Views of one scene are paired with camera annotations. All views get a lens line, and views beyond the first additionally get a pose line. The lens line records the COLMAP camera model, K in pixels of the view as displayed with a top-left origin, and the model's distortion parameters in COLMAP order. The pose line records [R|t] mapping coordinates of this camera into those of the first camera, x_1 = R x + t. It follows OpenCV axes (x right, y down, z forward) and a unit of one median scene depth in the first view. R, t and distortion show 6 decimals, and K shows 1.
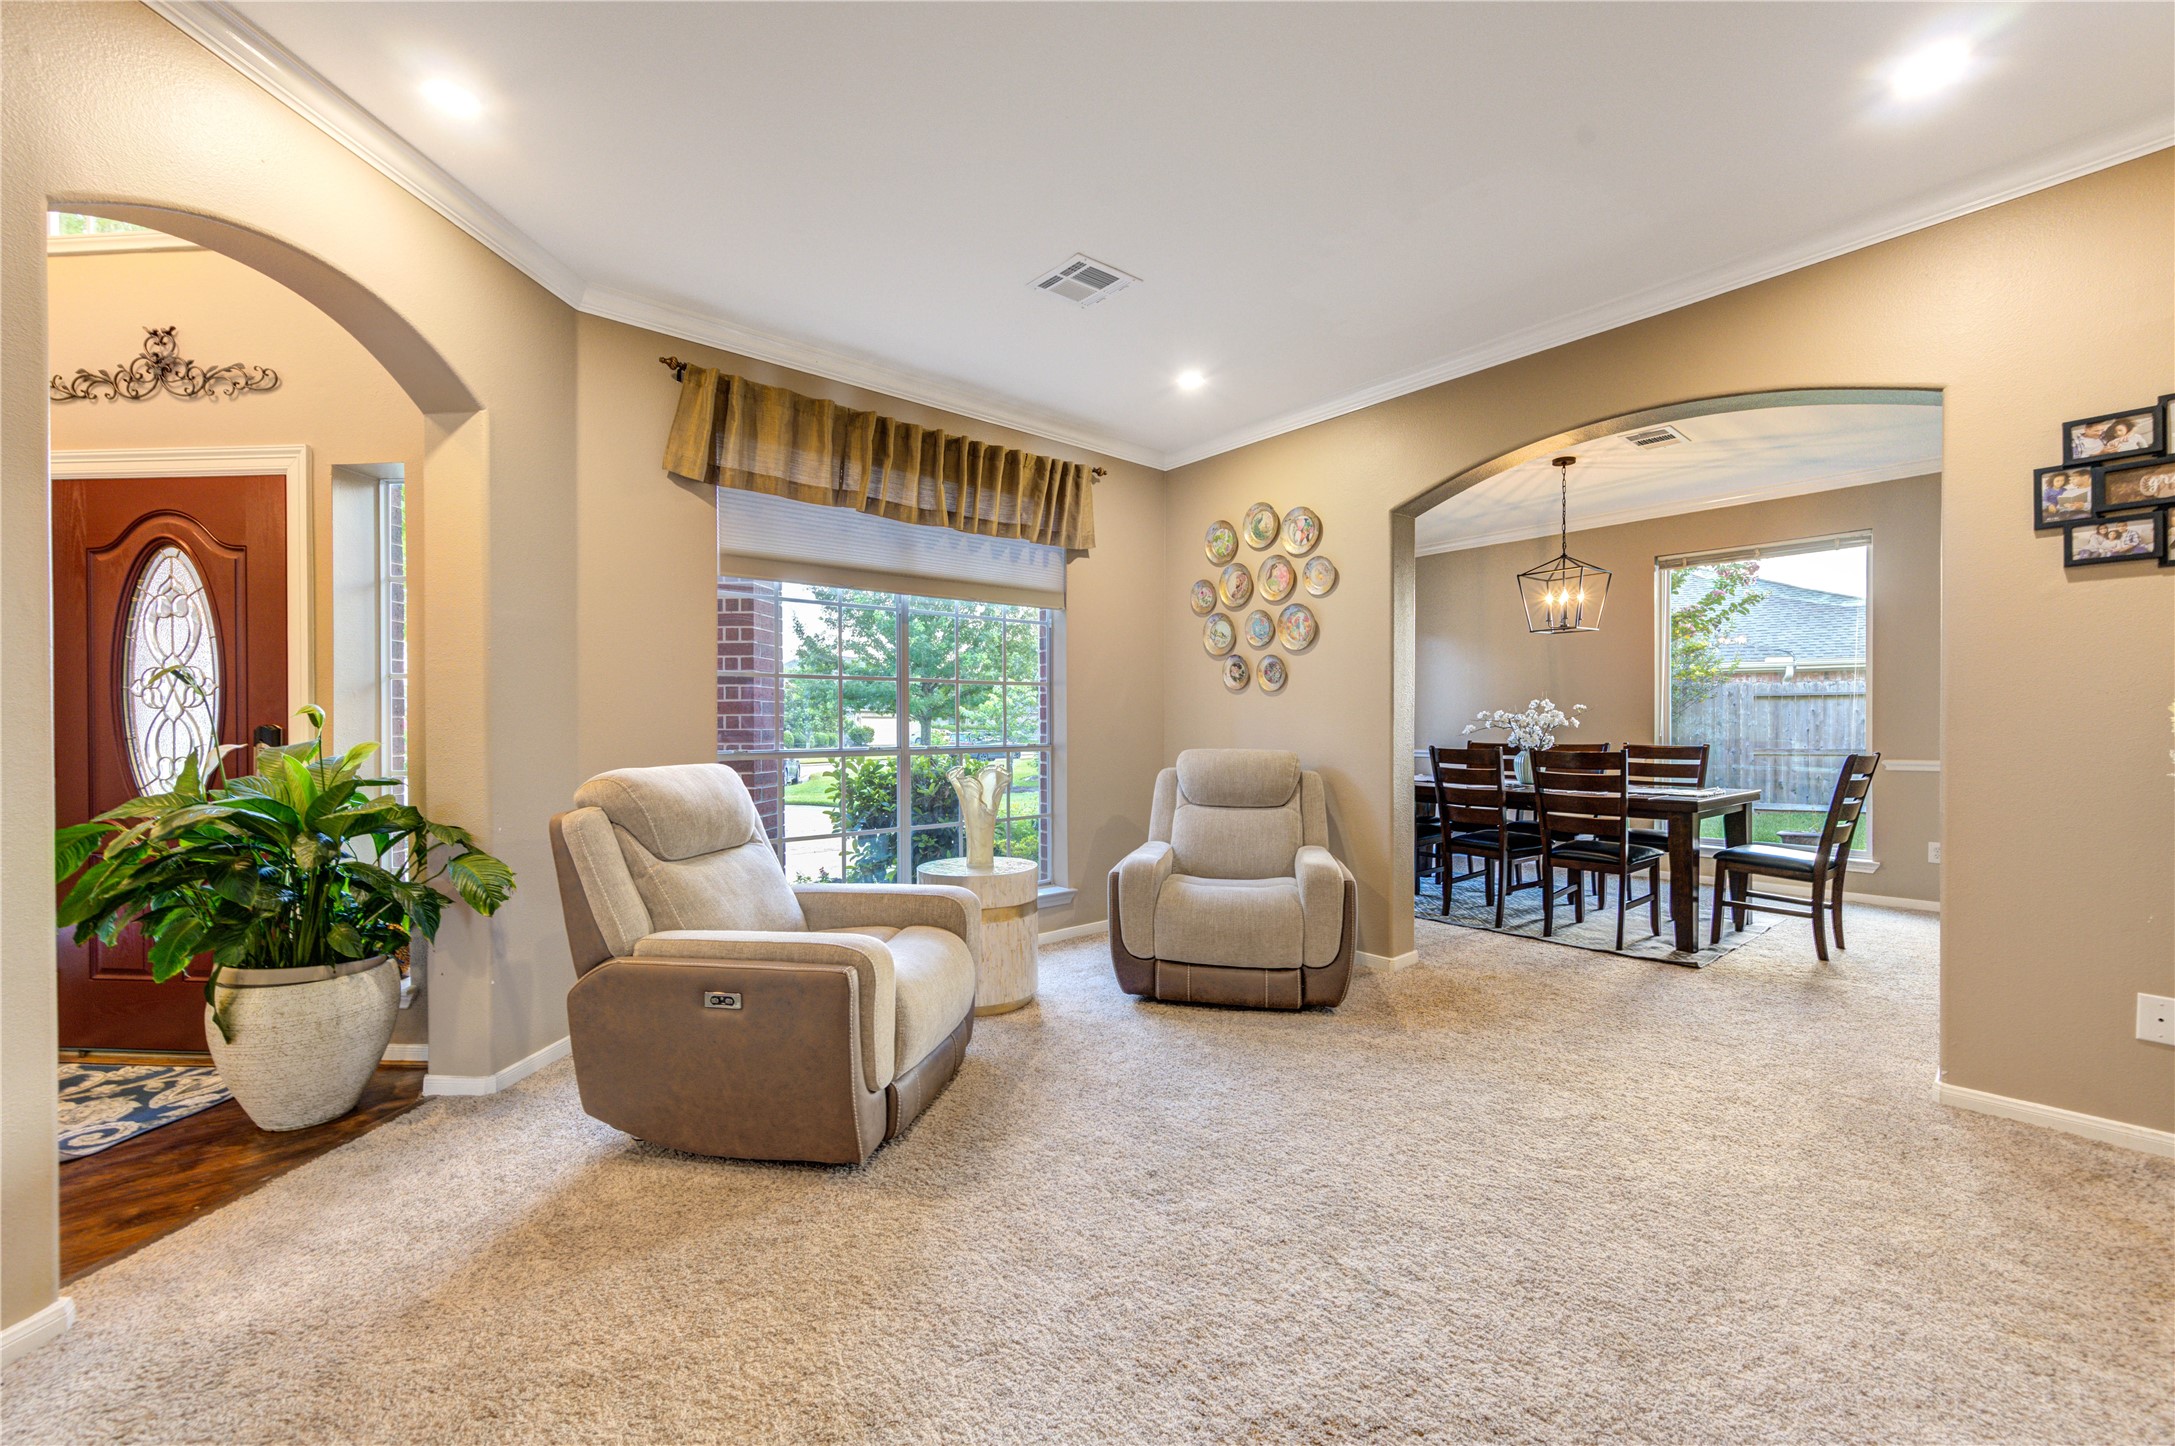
lens RADIAL K [[844.7, 0, 1098.0], [0, 844.7, 730.6], [0, 0, 1]] dist [-0.001842, 0.000302]
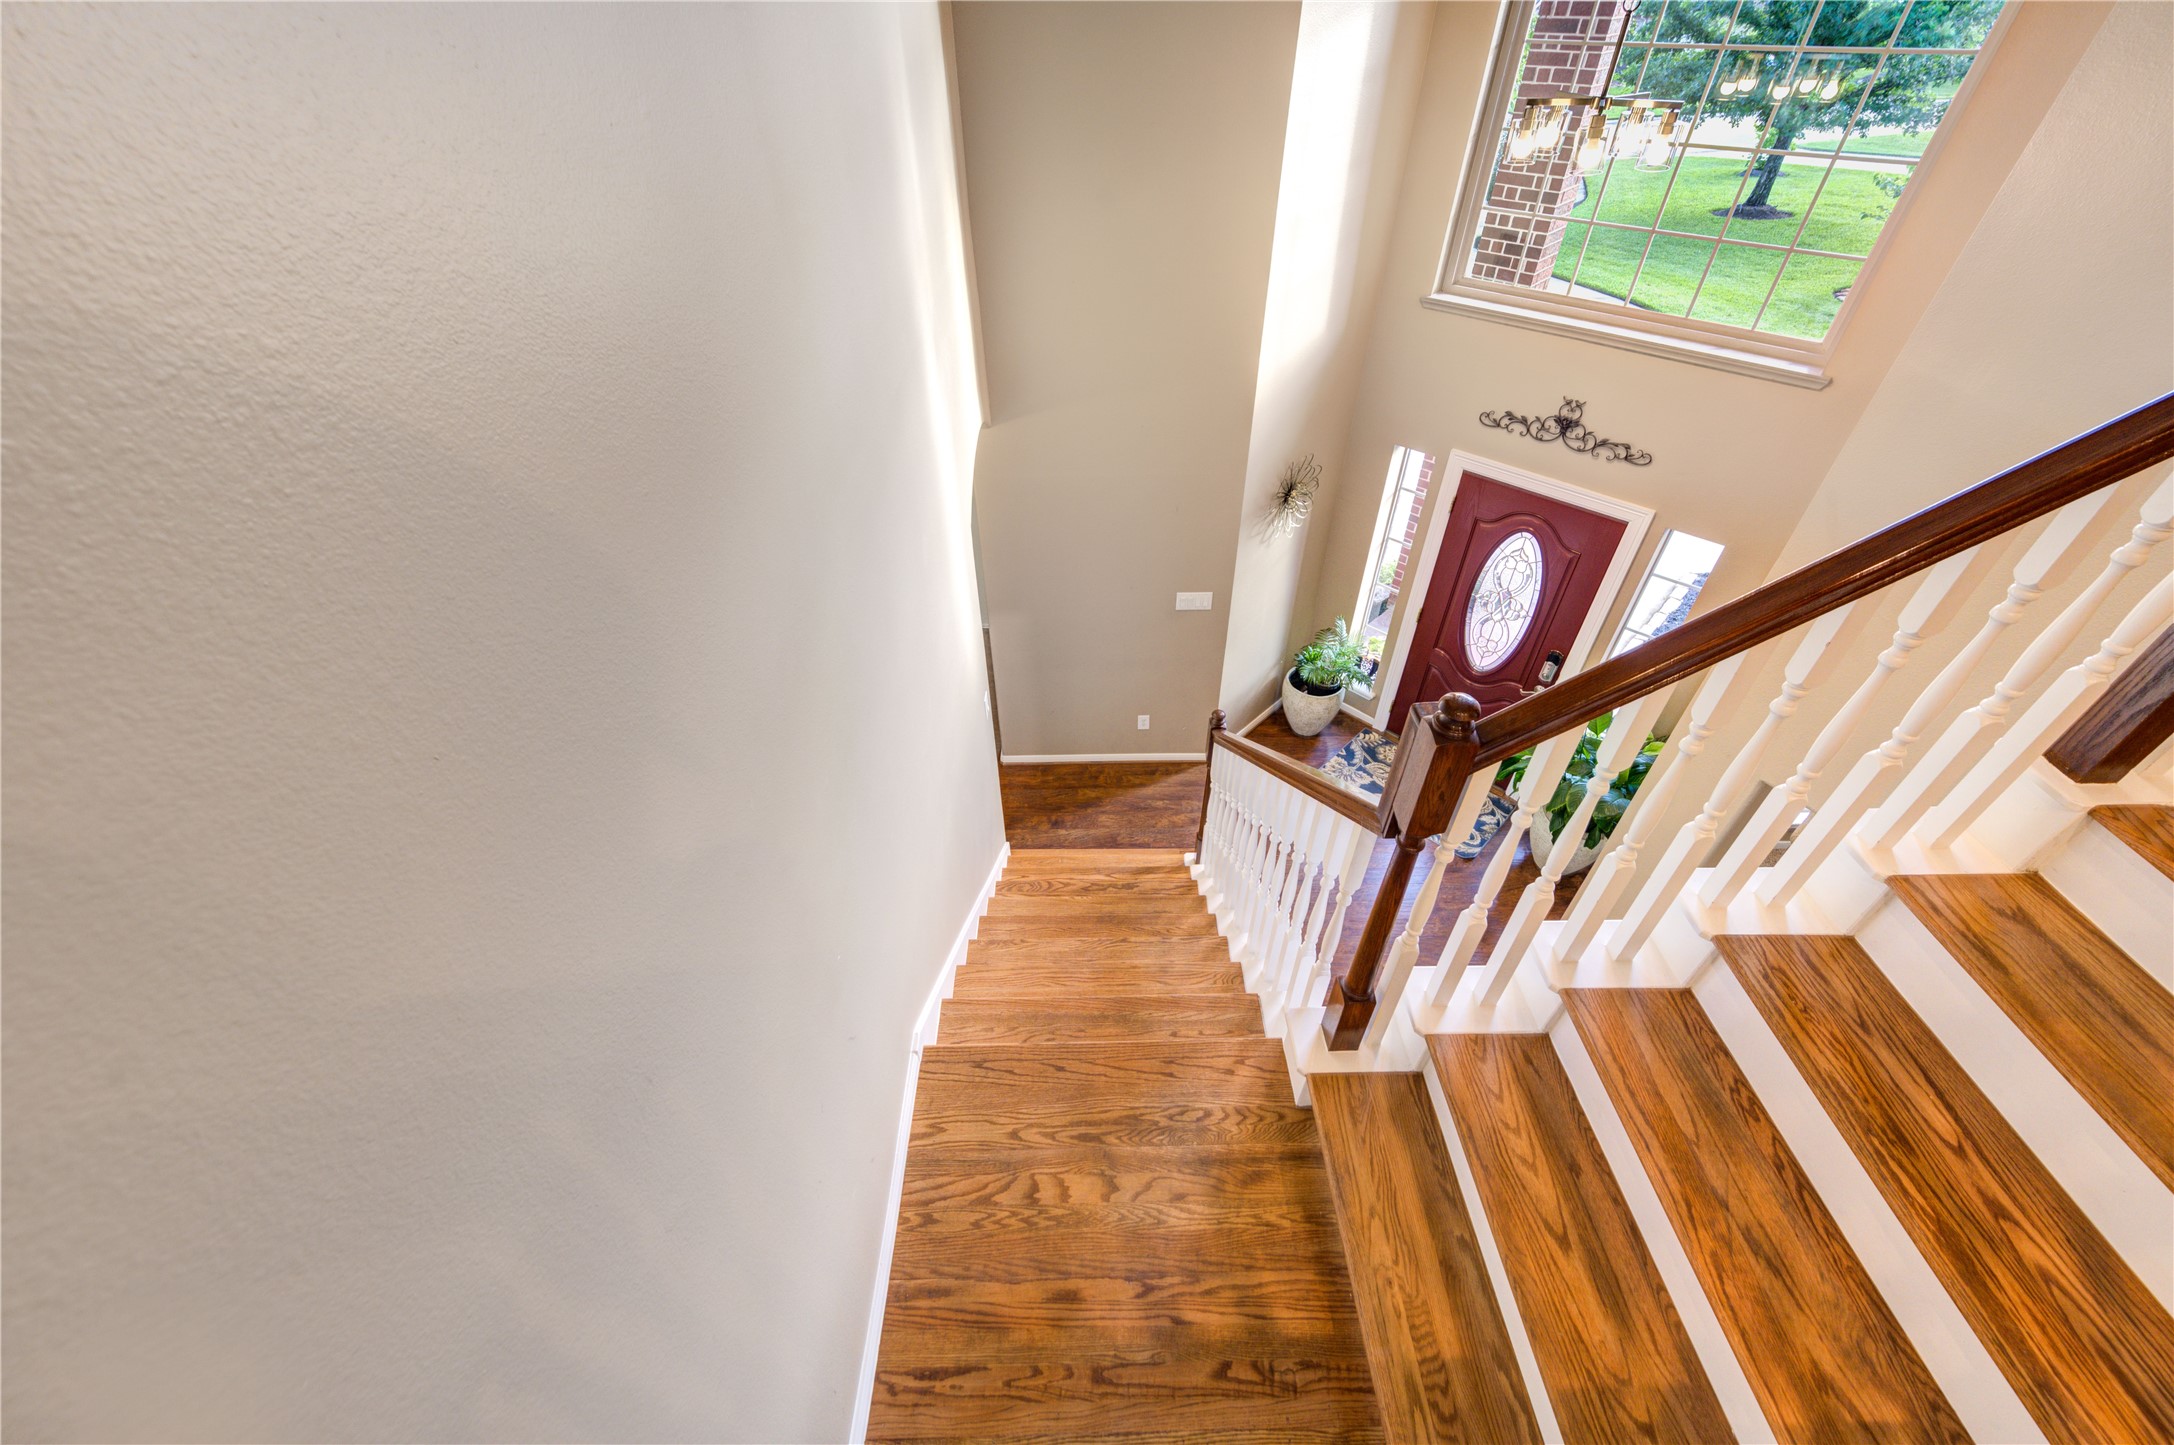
lens RADIAL K [[844.3, 0, 1100.1], [0, 844.3, 716.4], [0, 0, 1]] dist [-0.001842, 0.000302]
pose [[0.772135, 0.417452, -0.479104, -0.819541], [-0.006421, 0.759038, 0.651015, -1.006399], [0.635426, -0.499595, 0.588761, -0.654301]]
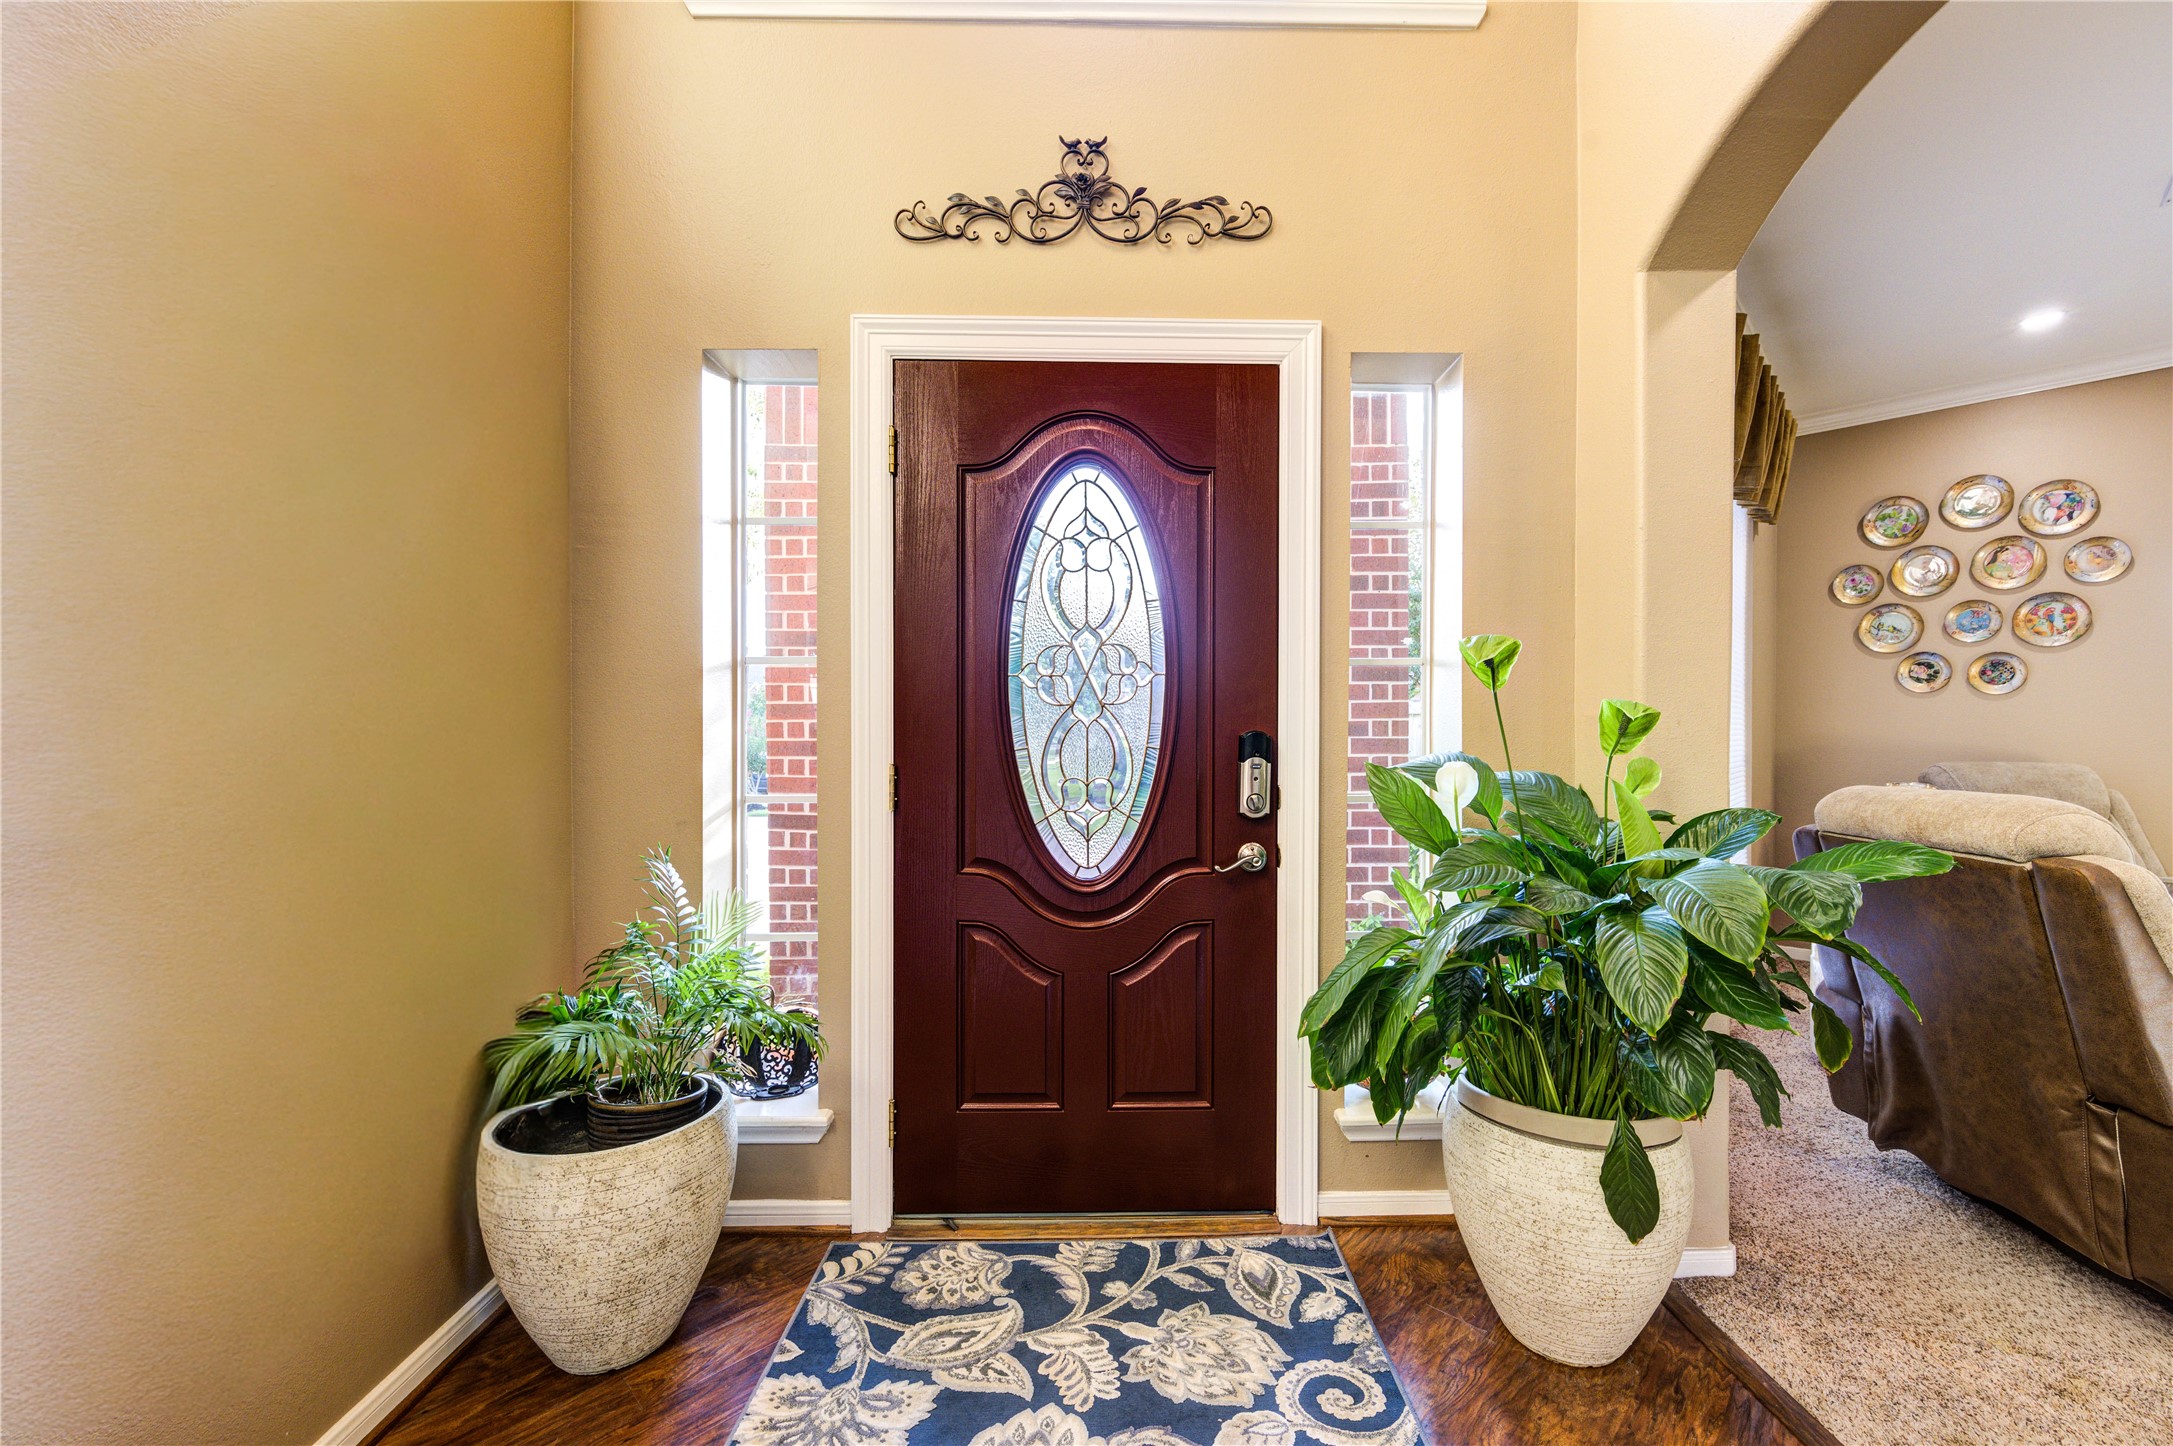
lens RADIAL K [[843.9, 0, 1100.8], [0, 843.9, 739.1], [0, 0, 1]] dist [-0.001842, 0.000302]
pose [[0.995520, 0.000748, 0.094553, -1.163360], [-0.000720, 1.000000, -0.000329, 0.000896], [-0.094553, 0.000259, 0.995520, 0.329829]]
